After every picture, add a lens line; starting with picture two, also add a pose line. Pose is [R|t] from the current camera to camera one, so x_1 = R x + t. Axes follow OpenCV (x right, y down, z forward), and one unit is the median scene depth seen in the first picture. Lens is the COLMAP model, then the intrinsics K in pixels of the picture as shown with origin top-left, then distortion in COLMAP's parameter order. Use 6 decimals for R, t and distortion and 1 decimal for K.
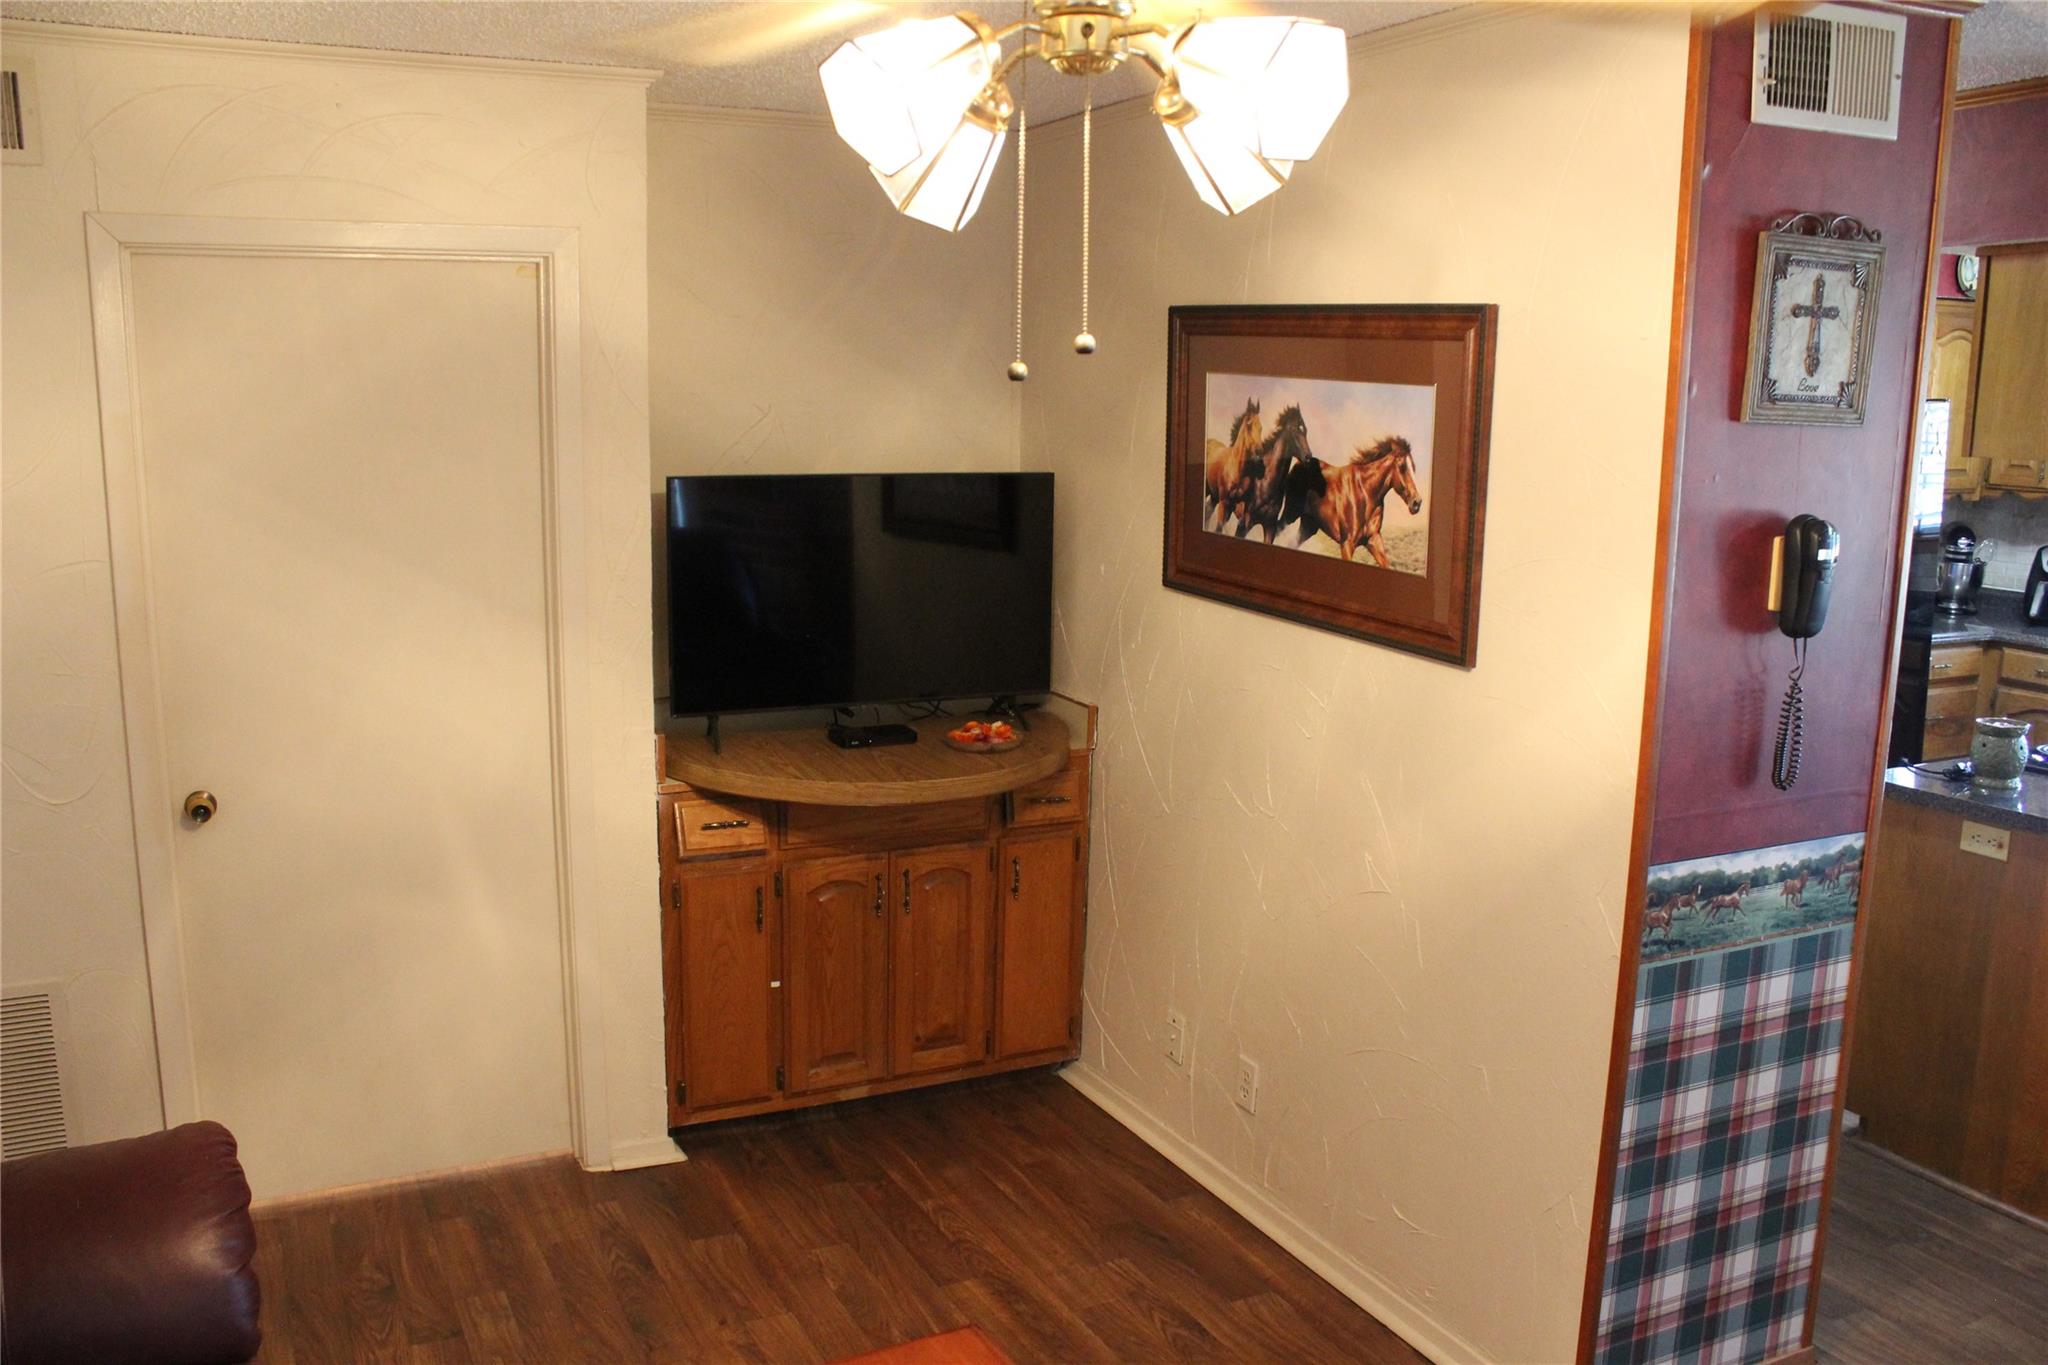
lens RADIAL K [[1706.7, 0, 1017.3], [0, 1706.7, 700.7], [0, 0, 1]] dist [-0.152797, 0.122392]
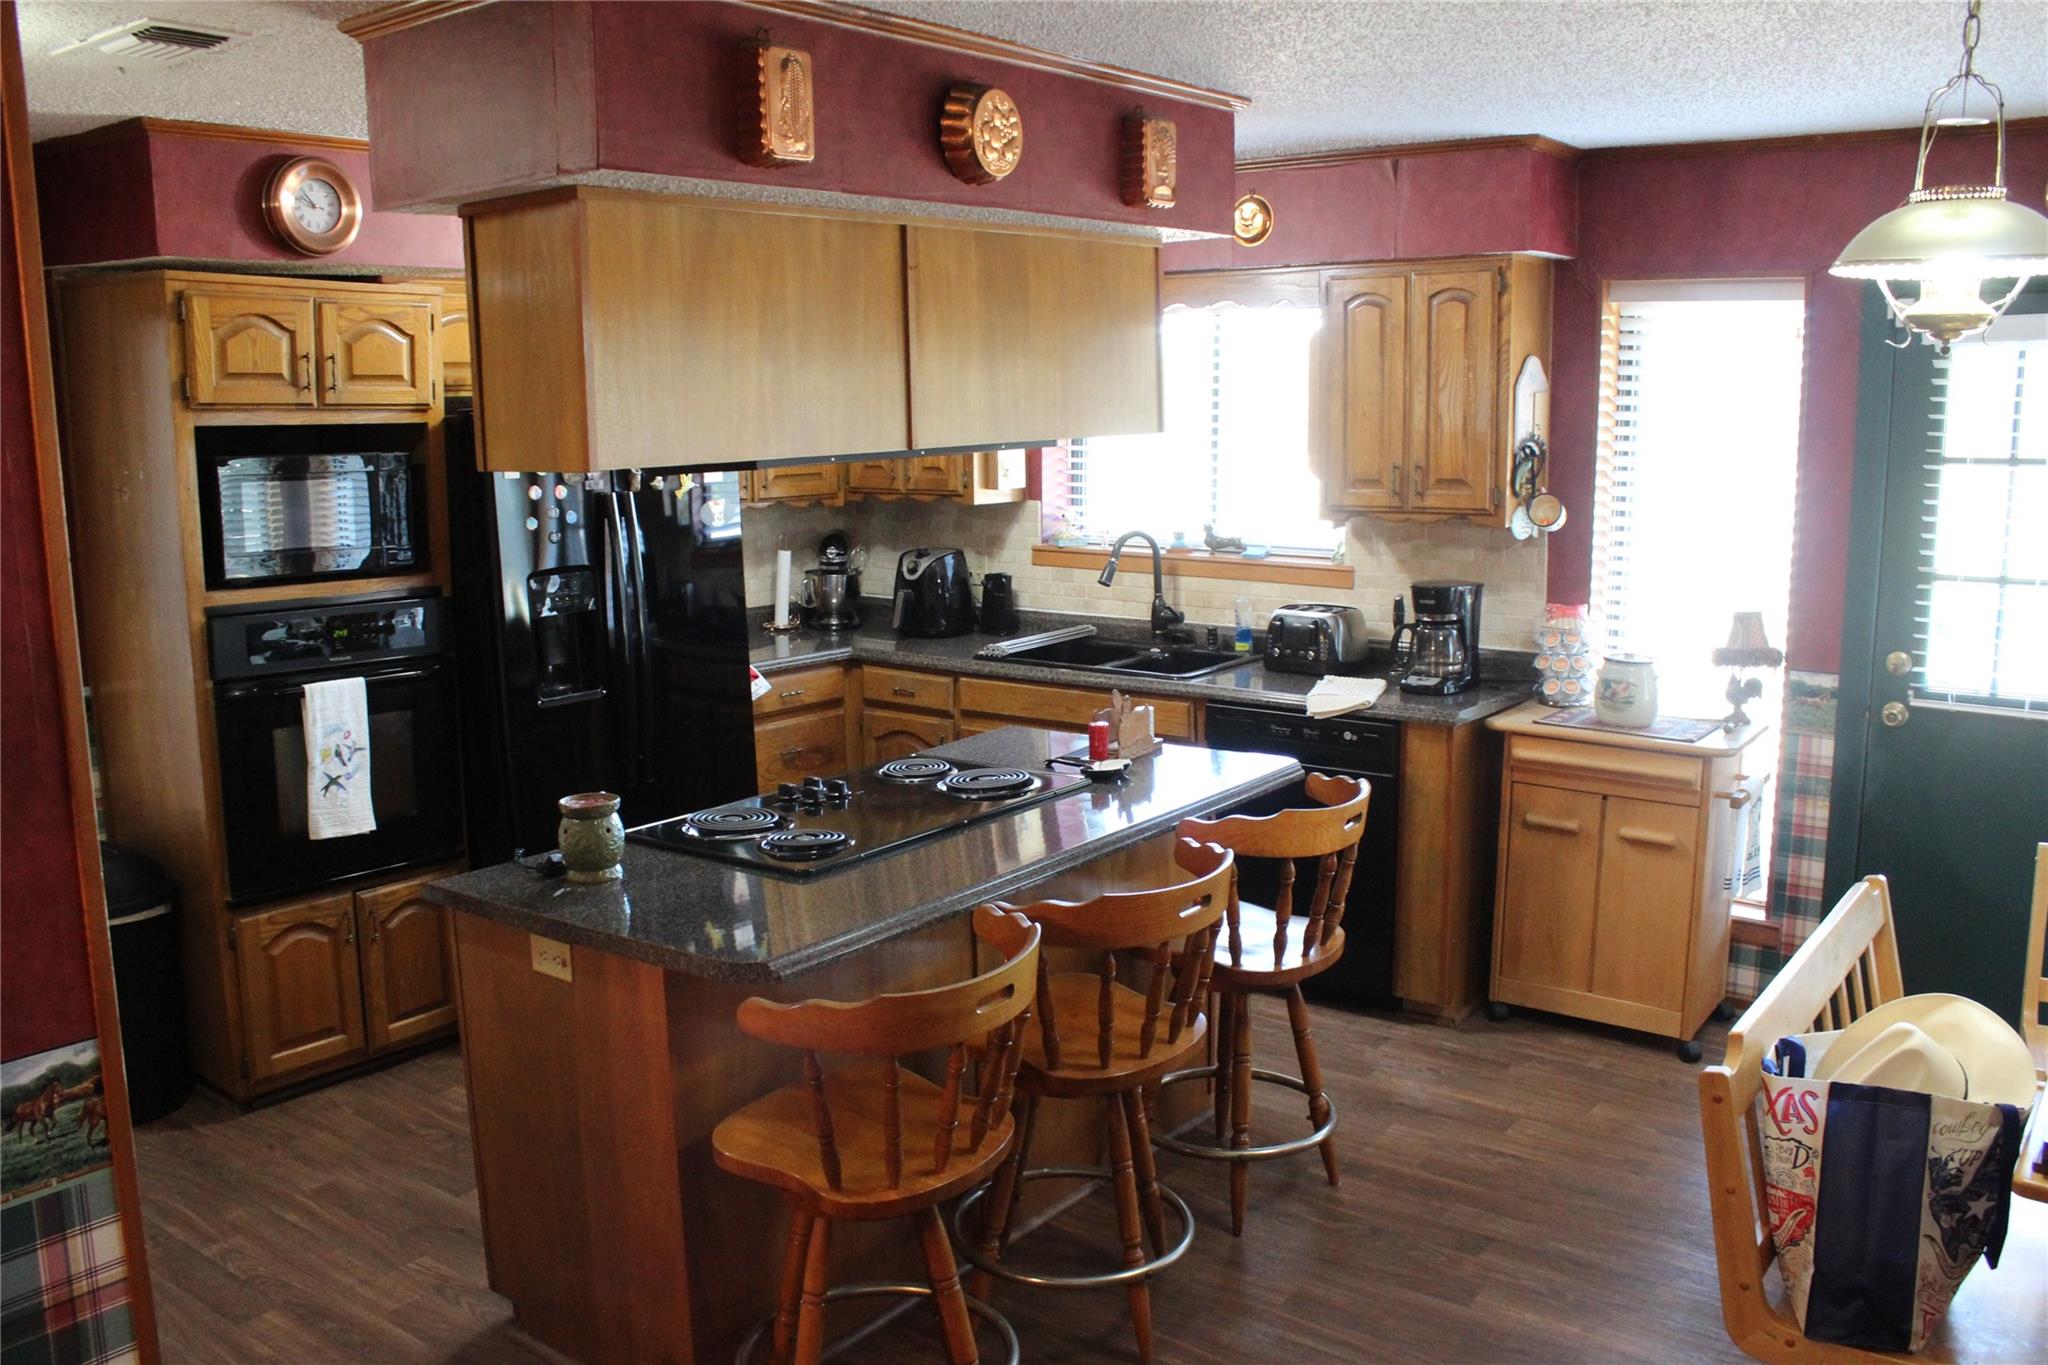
lens RADIAL K [[1706.7, 0, 1010.0], [0, 1706.7, 685.7], [0, 0, 1]] dist [-0.152797, 0.122392]
pose [[0.902216, -0.093094, 0.421117, 0.272984], [0.102828, 0.994699, -0.000412, -0.012296], [-0.418846, 0.043674, 0.907006, 0.103861]]
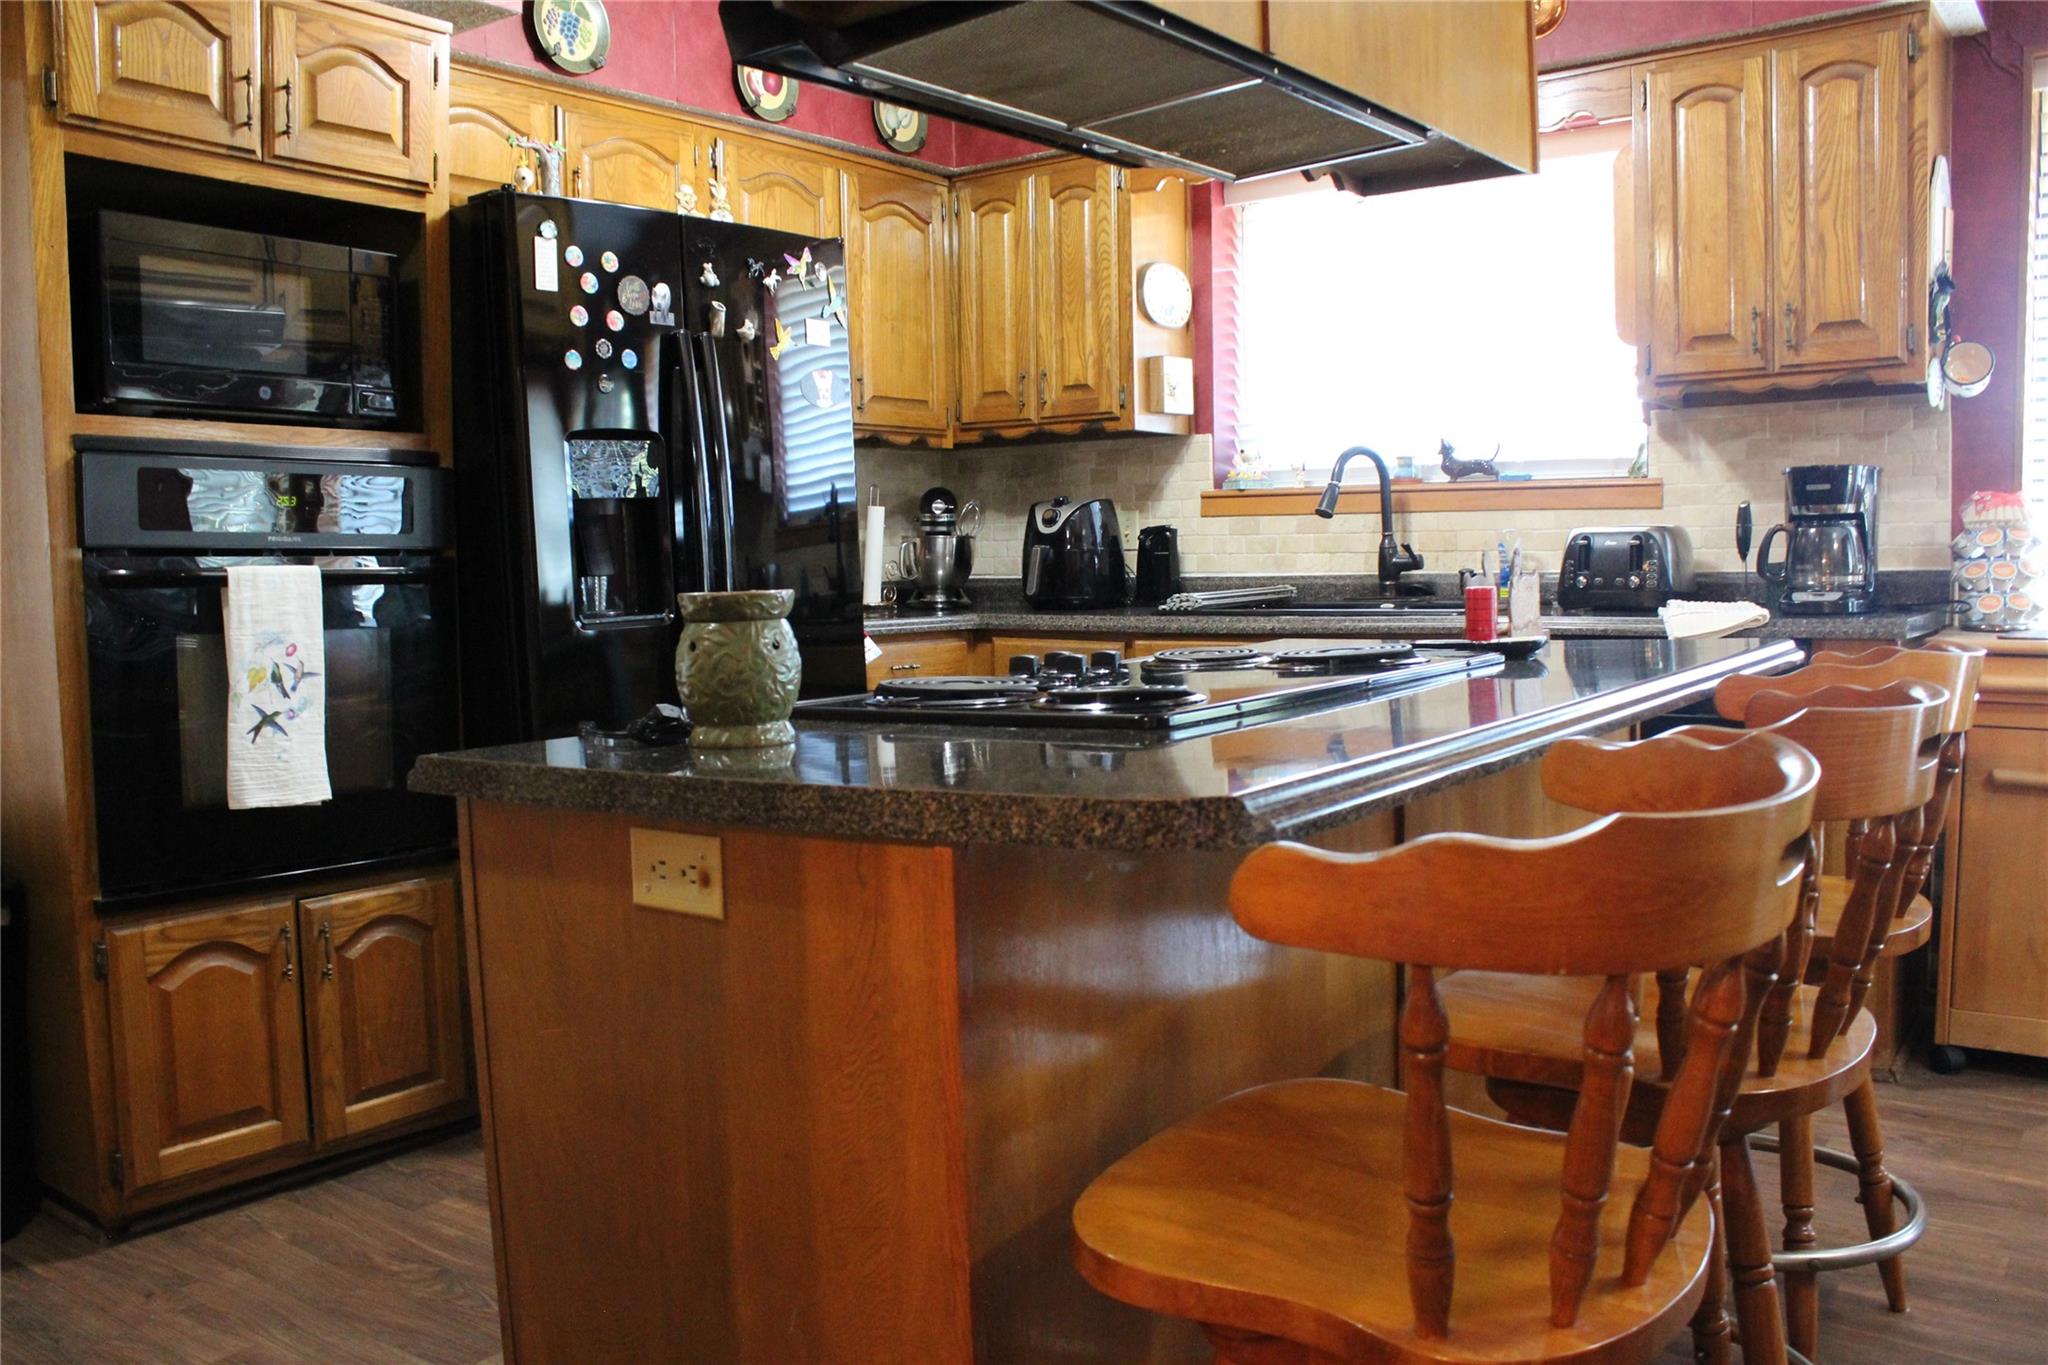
lens RADIAL K [[1706.7, 0, 1013.1], [0, 1706.7, 686.8], [0, 0, 1]] dist [-0.152797, 0.122392]
pose [[0.893531, -0.065992, 0.444125, 0.288362], [0.115917, 0.989513, -0.086182, 0.050530], [-0.433780, 0.128488, 0.891810, 0.359190]]
